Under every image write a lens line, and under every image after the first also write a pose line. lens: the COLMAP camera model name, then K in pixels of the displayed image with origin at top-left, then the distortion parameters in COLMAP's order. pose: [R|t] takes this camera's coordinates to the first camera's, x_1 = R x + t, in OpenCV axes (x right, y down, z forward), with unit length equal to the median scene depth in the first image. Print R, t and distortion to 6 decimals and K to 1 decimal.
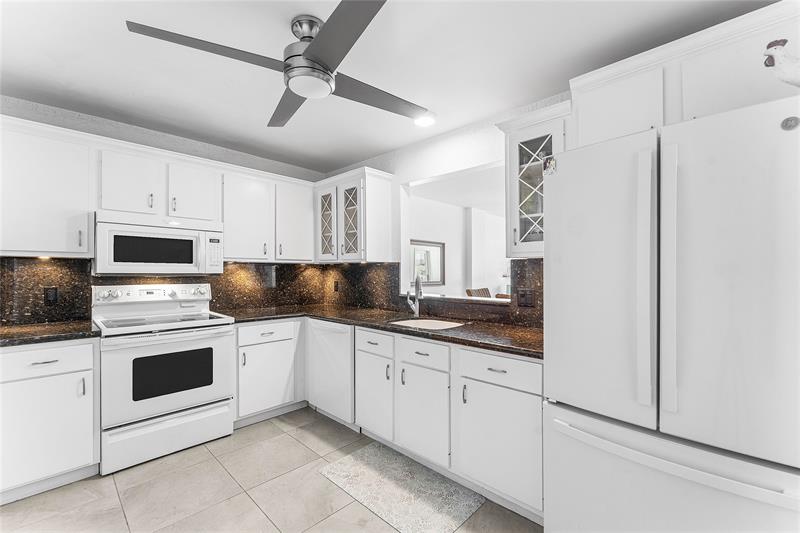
lens RADIAL K [[333.1, 0, 399.1], [0, 333.1, 273.9], [0, 0, 1]] dist [0.001106, 0.000042]
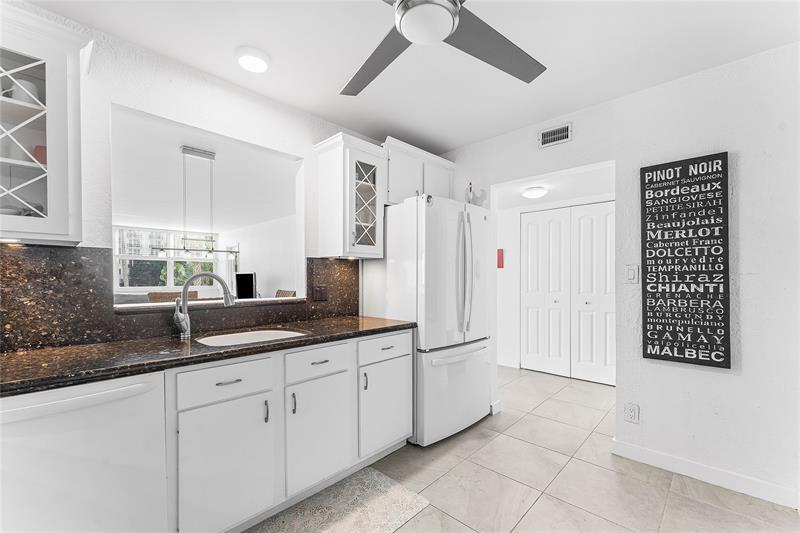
lens RADIAL K [[333.1, 0, 399.1], [0, 333.1, 273.9], [0, 0, 1]] dist [0.001106, 0.000042]
pose [[0.010572, -0.004261, 0.999935, -0.828639], [-0.001936, 0.999989, 0.004282, 0.006462], [-0.999942, -0.001981, 0.010564, 0.827805]]
